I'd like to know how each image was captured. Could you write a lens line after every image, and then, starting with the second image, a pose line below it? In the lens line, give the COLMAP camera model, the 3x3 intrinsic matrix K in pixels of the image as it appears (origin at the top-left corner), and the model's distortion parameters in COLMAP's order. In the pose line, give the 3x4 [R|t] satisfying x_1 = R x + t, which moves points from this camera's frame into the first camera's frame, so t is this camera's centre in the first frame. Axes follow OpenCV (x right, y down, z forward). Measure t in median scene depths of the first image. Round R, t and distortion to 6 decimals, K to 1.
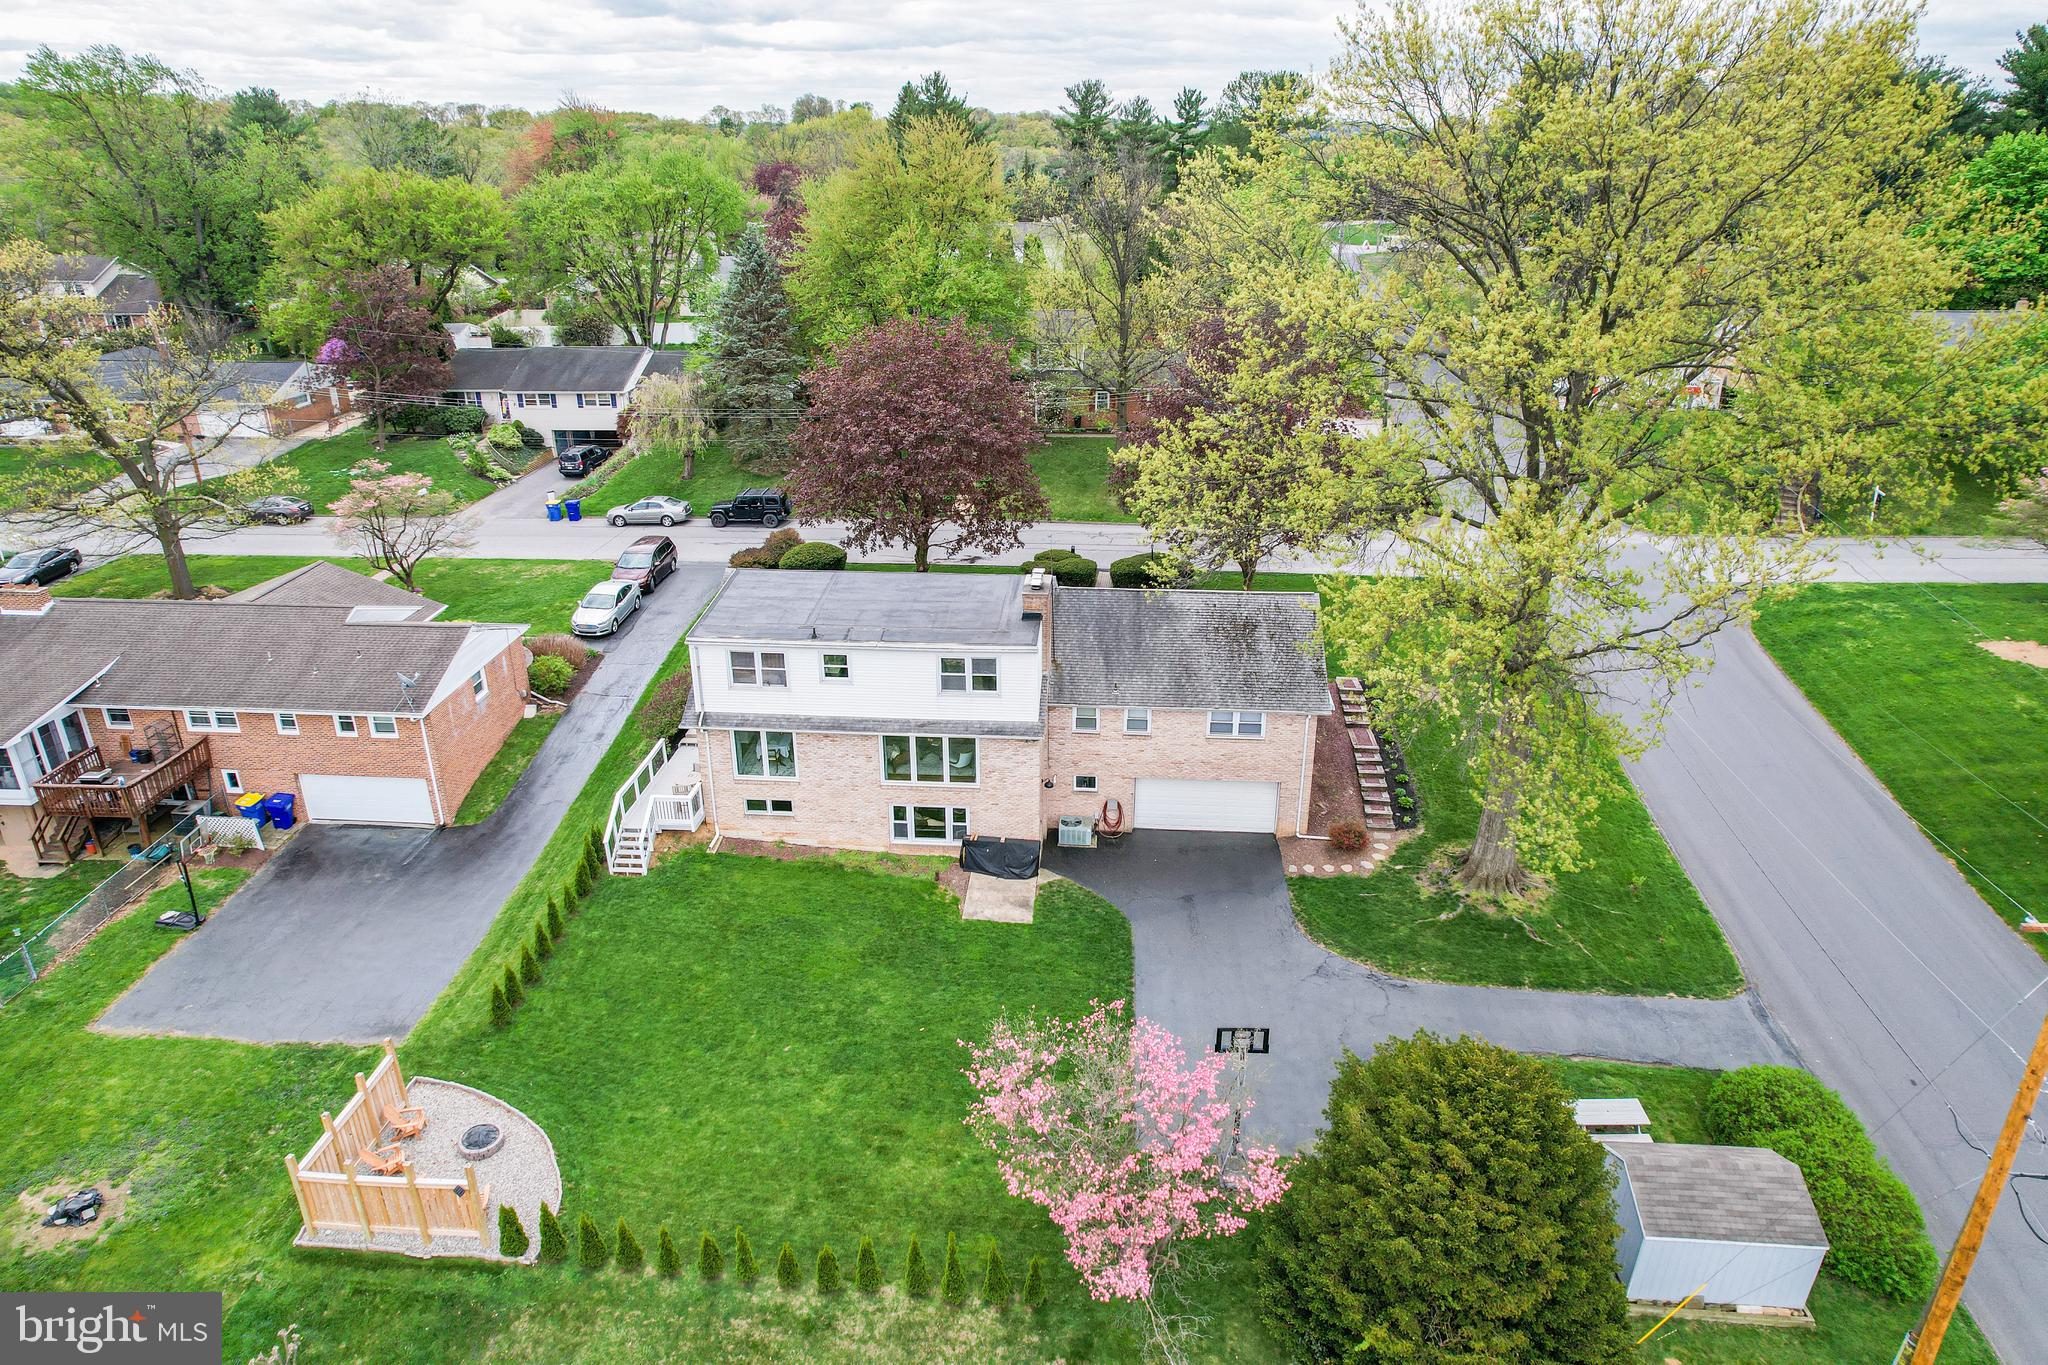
lens RADIAL K [[1305.0, 0, 1025.2], [0, 1305.0, 693.3], [0, 0, 1]] dist [-0.079446, 0.068143]
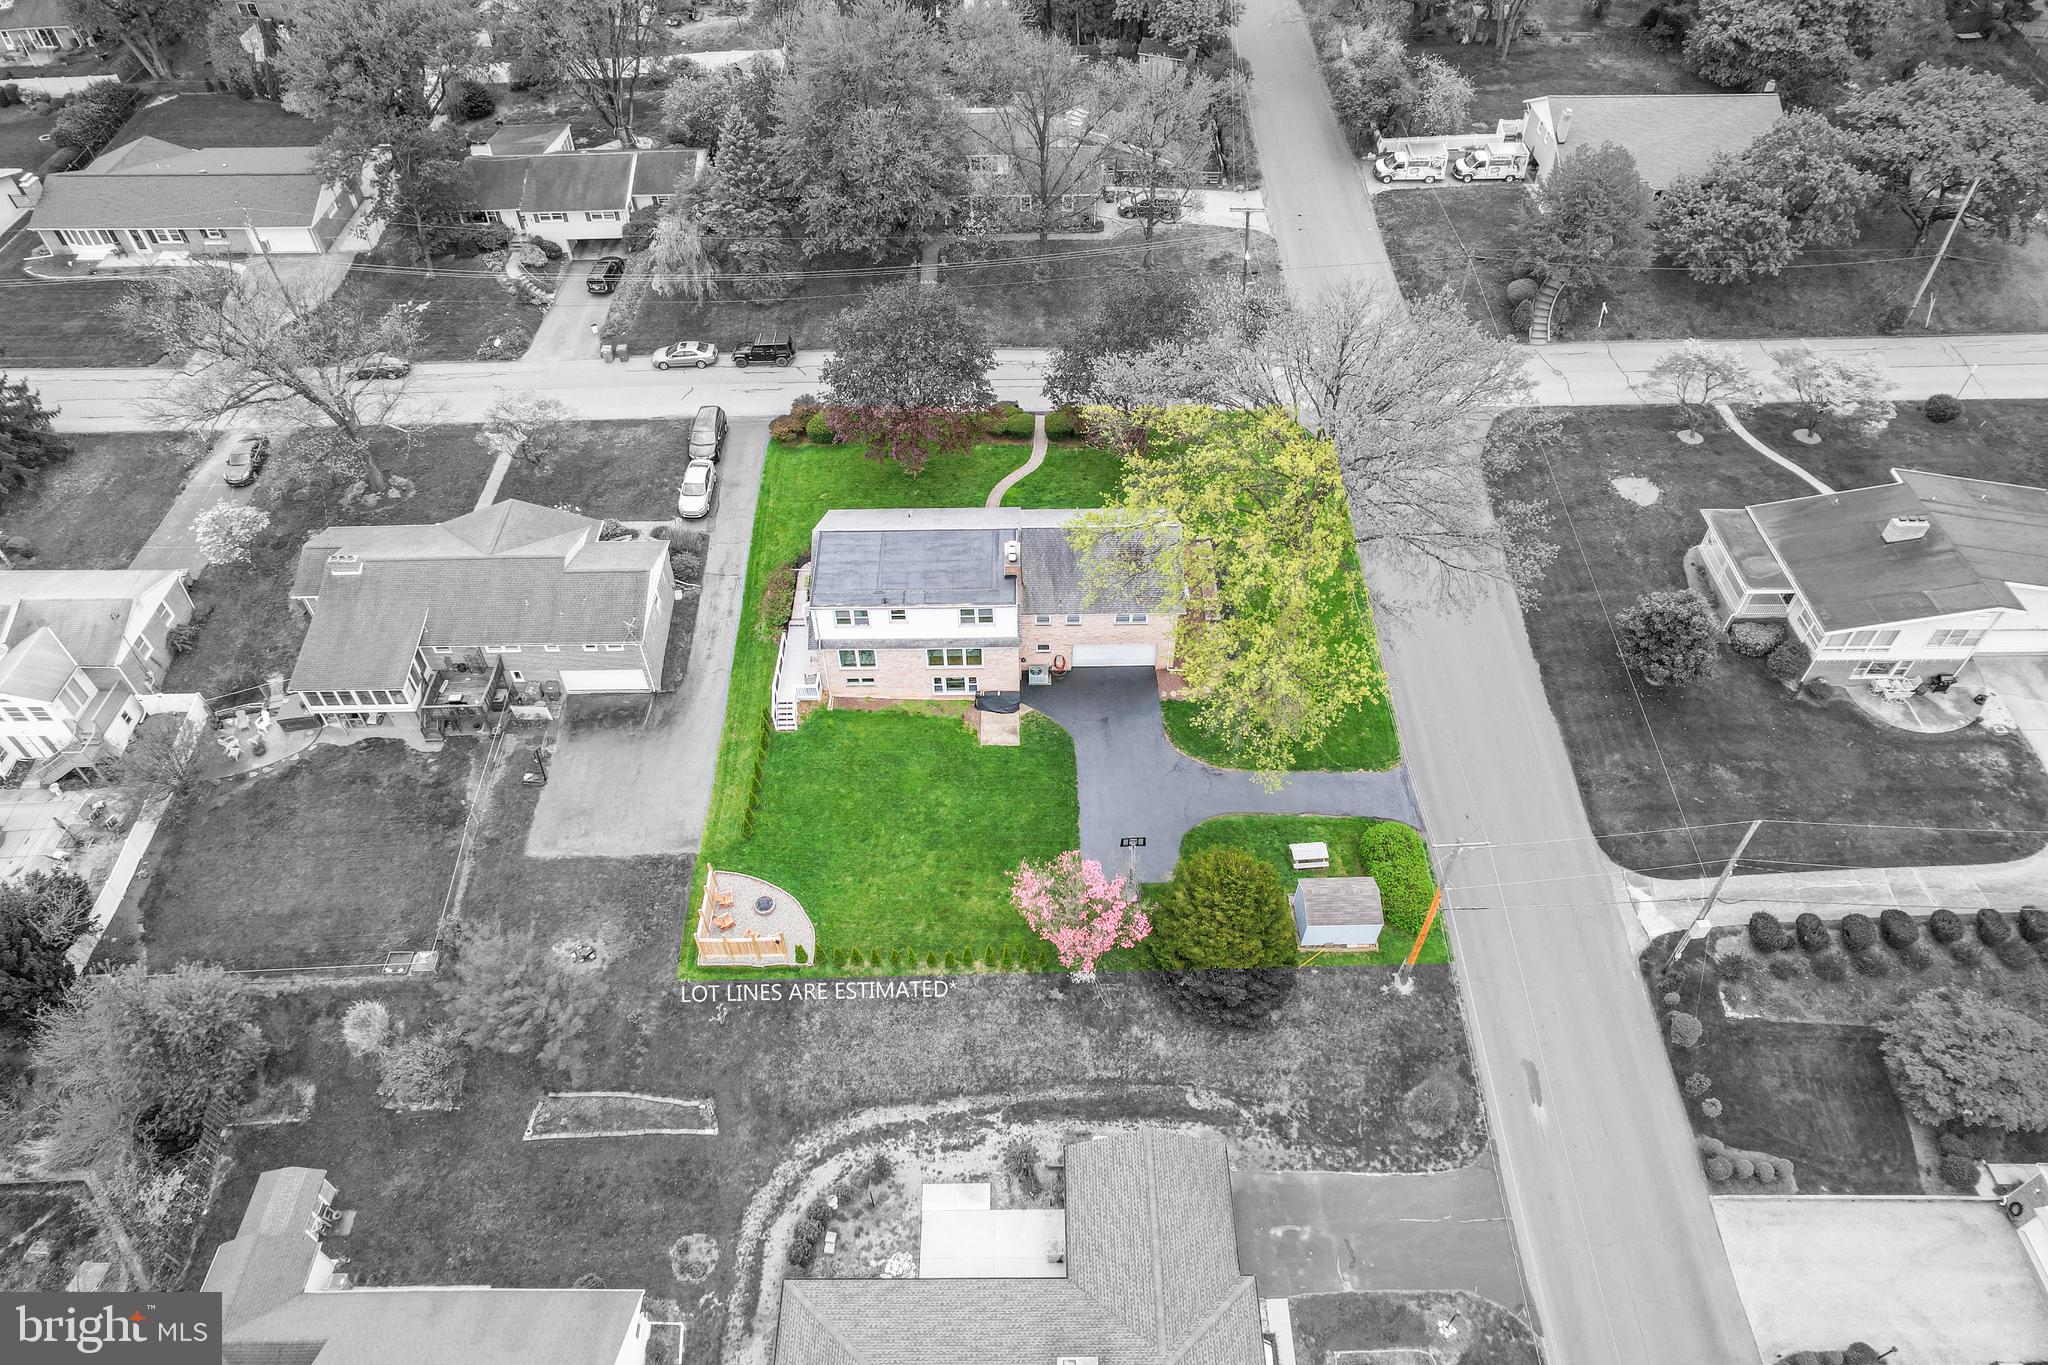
lens RADIAL K [[1305.0, 0, 1025.2], [0, 1305.0, 693.3], [0, 0, 1]] dist [-0.079446, 0.068143]
pose [[0.996266, -0.067314, 0.054062, -0.076802], [0.039851, 0.914027, 0.403692, -0.594122], [-0.076588, -0.400030, 0.913296, -0.599919]]
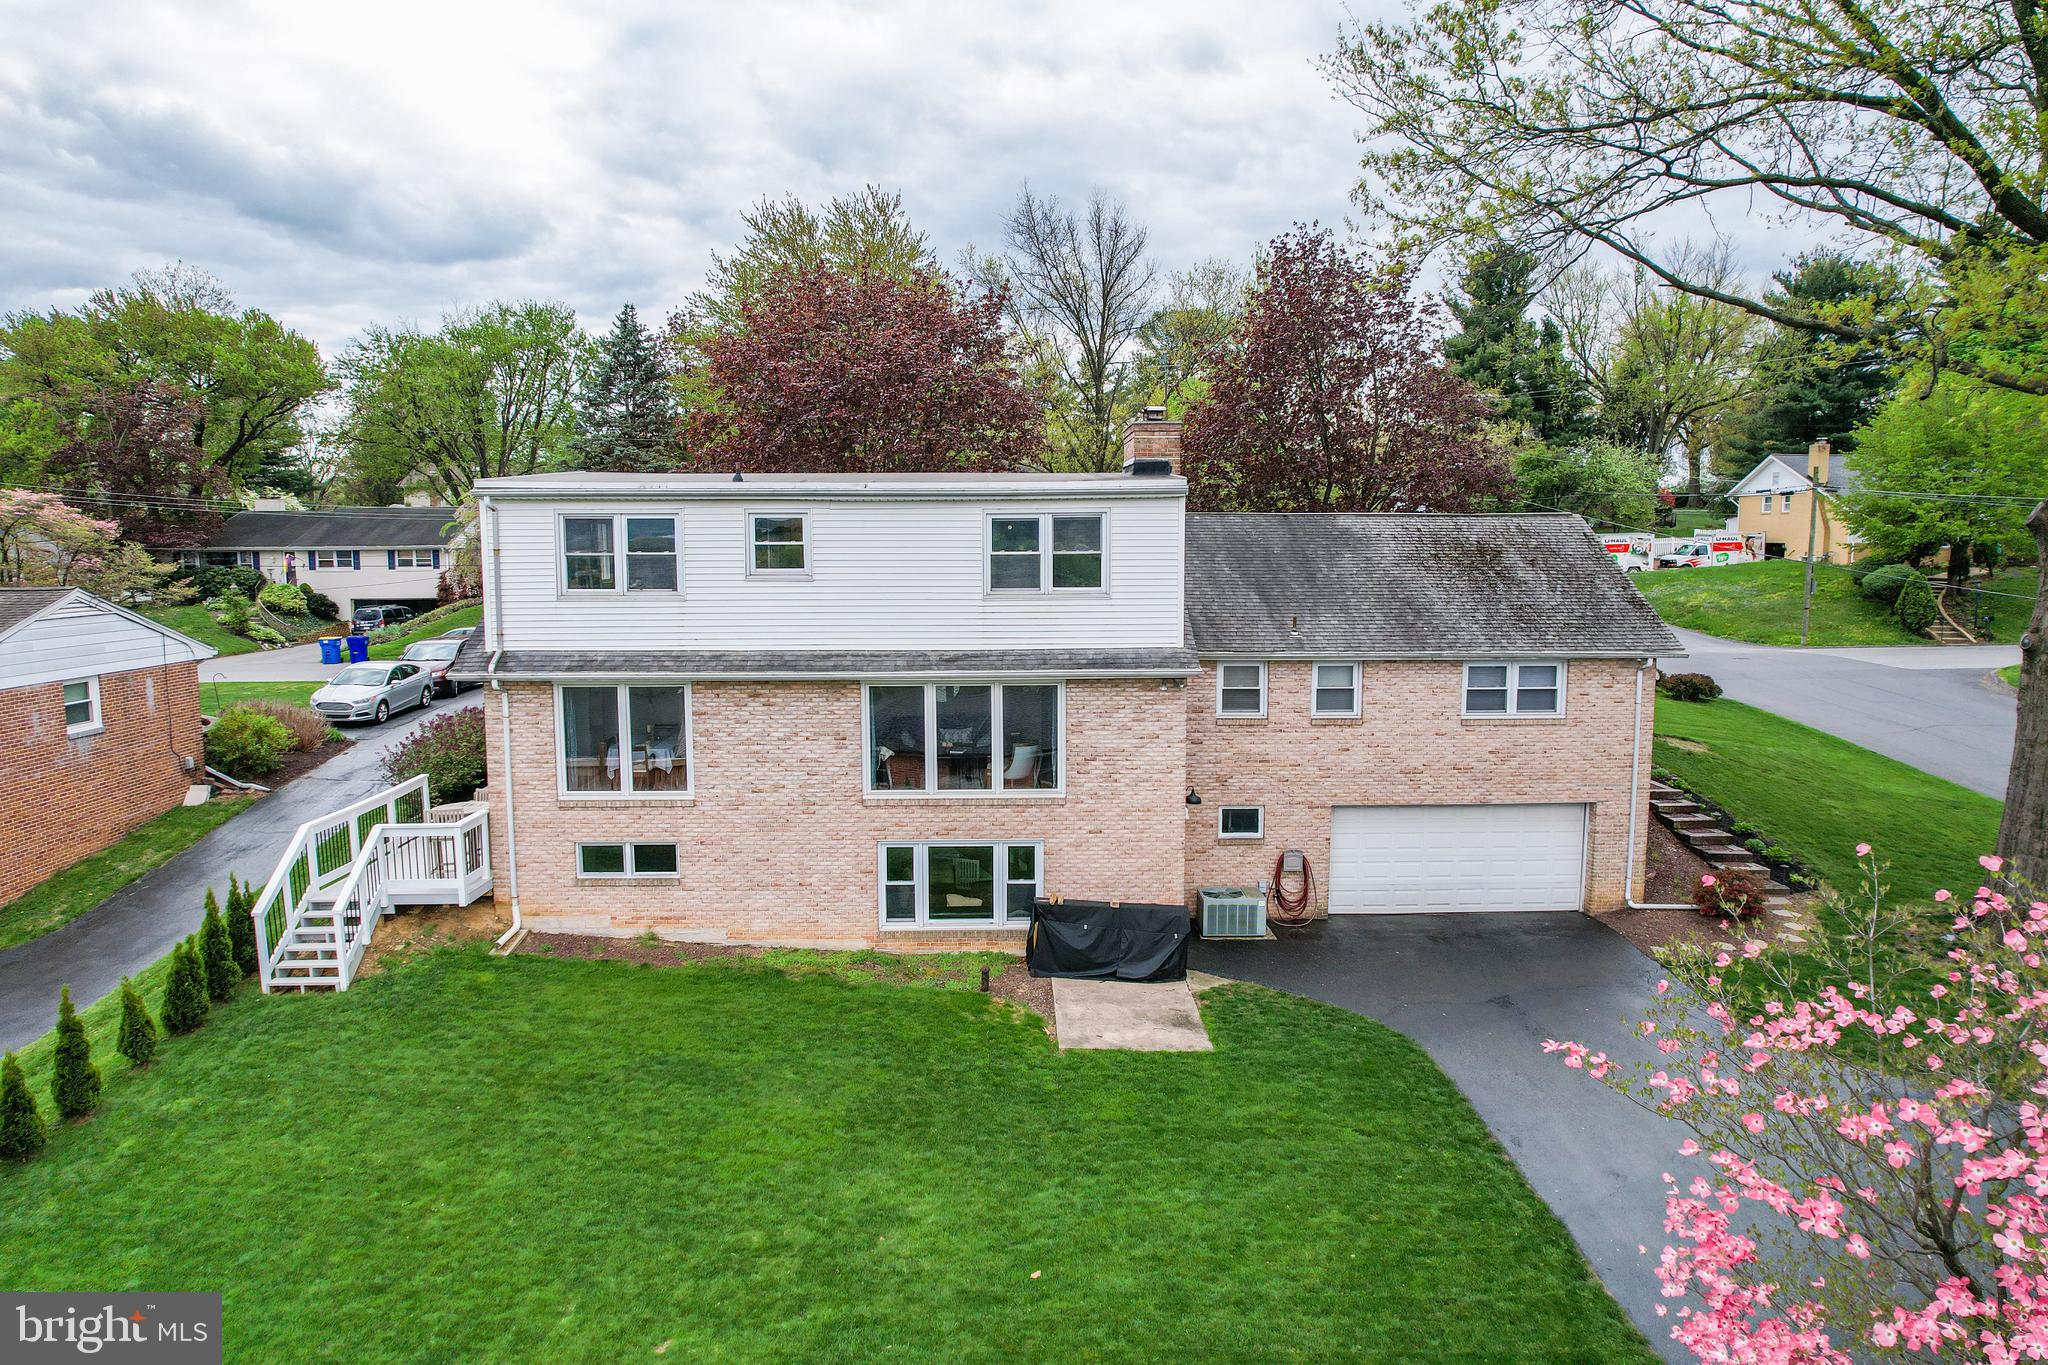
lens RADIAL K [[1305.0, 0, 1025.2], [0, 1305.0, 693.3], [0, 0, 1]] dist [-0.079446, 0.068143]
pose [[0.994266, -0.012172, 0.106237, -0.102369], [0.041916, 0.958355, -0.282488, 0.174375], [-0.098375, 0.285321, 0.953370, 0.516588]]
